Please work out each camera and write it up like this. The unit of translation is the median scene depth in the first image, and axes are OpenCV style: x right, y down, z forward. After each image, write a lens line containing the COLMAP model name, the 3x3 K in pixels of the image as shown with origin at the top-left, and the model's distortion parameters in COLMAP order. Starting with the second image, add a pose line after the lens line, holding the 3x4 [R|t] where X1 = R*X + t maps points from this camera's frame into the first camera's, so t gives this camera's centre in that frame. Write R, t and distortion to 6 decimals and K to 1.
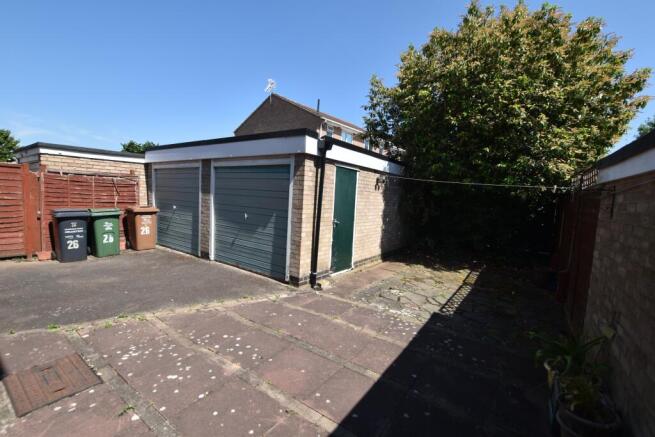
lens RADIAL K [[288.6, 0, 329.5], [0, 288.6, 220.5], [0, 0, 1]] dist [-0.027211, -0.000396]
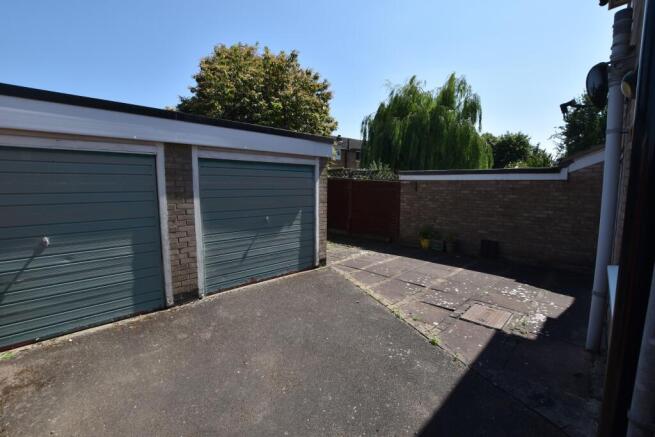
lens RADIAL K [[288.6, 0, 327.7], [0, 288.6, 218.4], [0, 0, 1]] dist [-0.027211, -0.000396]
pose [[0.170076, -0.162898, 0.971874, -1.279396], [0.089453, 0.984723, 0.149397, -0.152904], [-0.981362, 0.061528, 0.182049, 0.750753]]
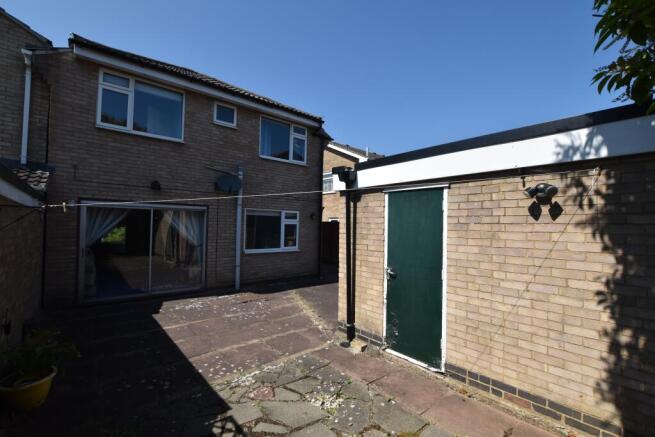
lens RADIAL K [[288.6, 0, 328.8], [0, 288.6, 219.7], [0, 0, 1]] dist [-0.027211, -0.000396]
pose [[-0.242937, -0.086005, -0.966222, 0.837261], [-0.114390, 0.991652, -0.059508, -0.068901], [0.963274, 0.096069, -0.250747, 1.165680]]
